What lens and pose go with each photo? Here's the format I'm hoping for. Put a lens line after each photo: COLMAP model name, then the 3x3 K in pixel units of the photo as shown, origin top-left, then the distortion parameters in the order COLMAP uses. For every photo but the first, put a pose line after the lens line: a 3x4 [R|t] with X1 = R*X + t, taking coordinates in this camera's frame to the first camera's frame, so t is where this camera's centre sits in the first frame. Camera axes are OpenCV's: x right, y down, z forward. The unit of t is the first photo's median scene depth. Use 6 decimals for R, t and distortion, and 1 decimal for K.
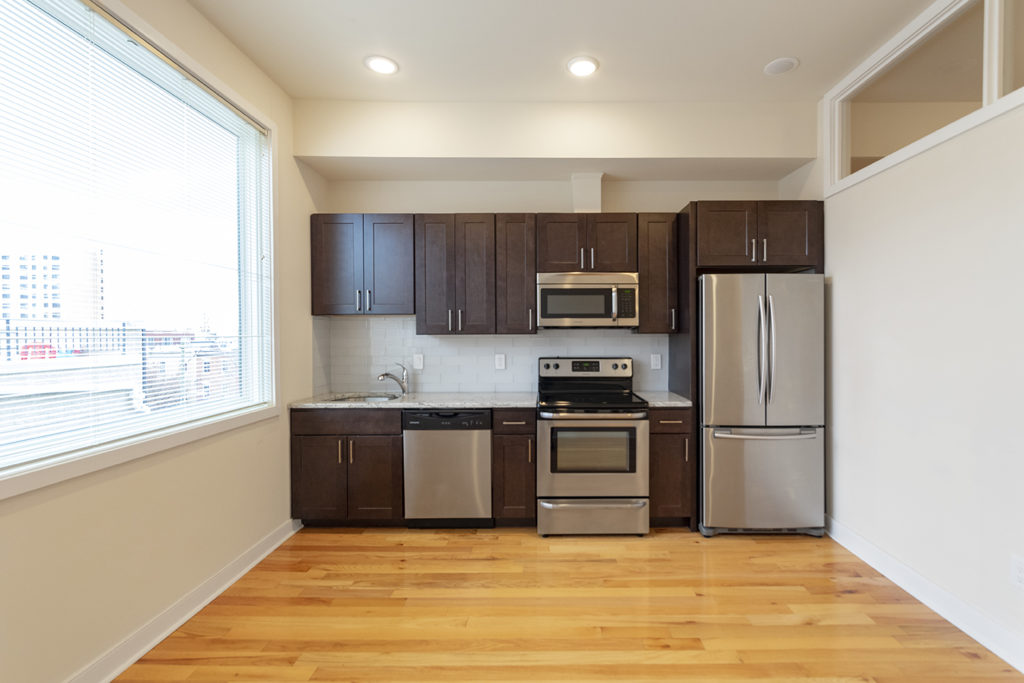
lens RADIAL K [[460.1, 0, 542.6], [0, 460.1, 335.1], [0, 0, 1]] dist [-0.000064, -0.000142]
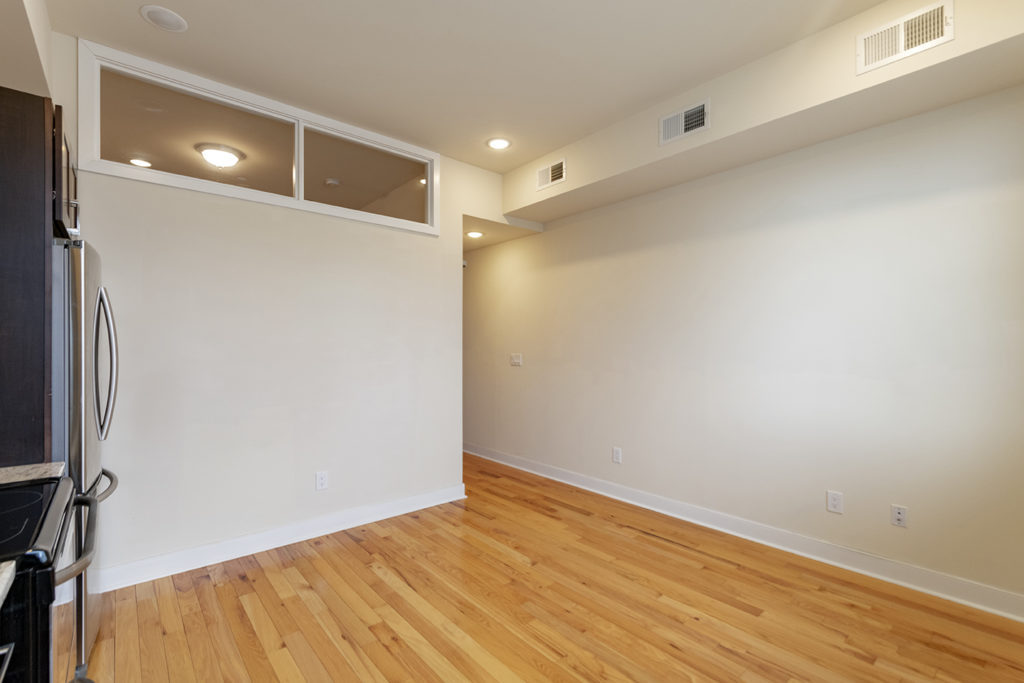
lens RADIAL K [[457.9, 0, 512.0], [0, 457.9, 341.5], [0, 0, 1]] dist [0.000946, 0.000206]
pose [[-0.646638, 0.007577, 0.762759, -0.465542], [0.004128, 0.999971, -0.006435, 0.001073], [-0.762785, -0.001013, -0.646651, 0.958810]]
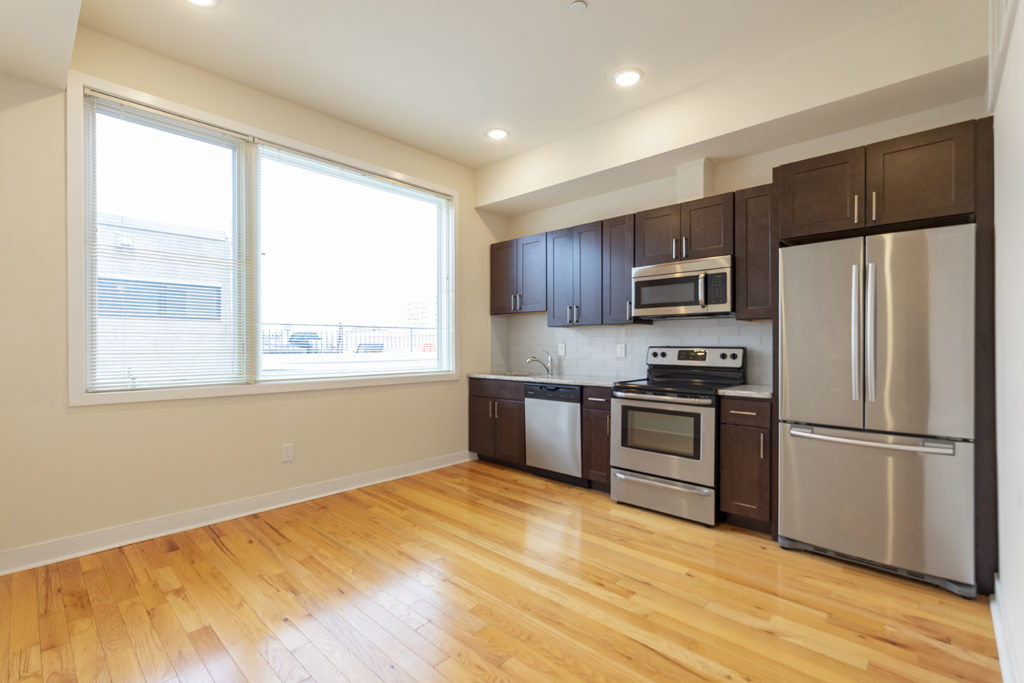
lens RADIAL K [[457.9, 0, 512.0], [0, 457.9, 341.5], [0, 0, 1]] dist [0.000946, 0.000206]
pose [[0.726844, -0.002952, -0.686797, 0.578395], [-0.000668, 0.999987, -0.005004, 0.050579], [0.686803, 0.004096, 0.726832, 0.011575]]
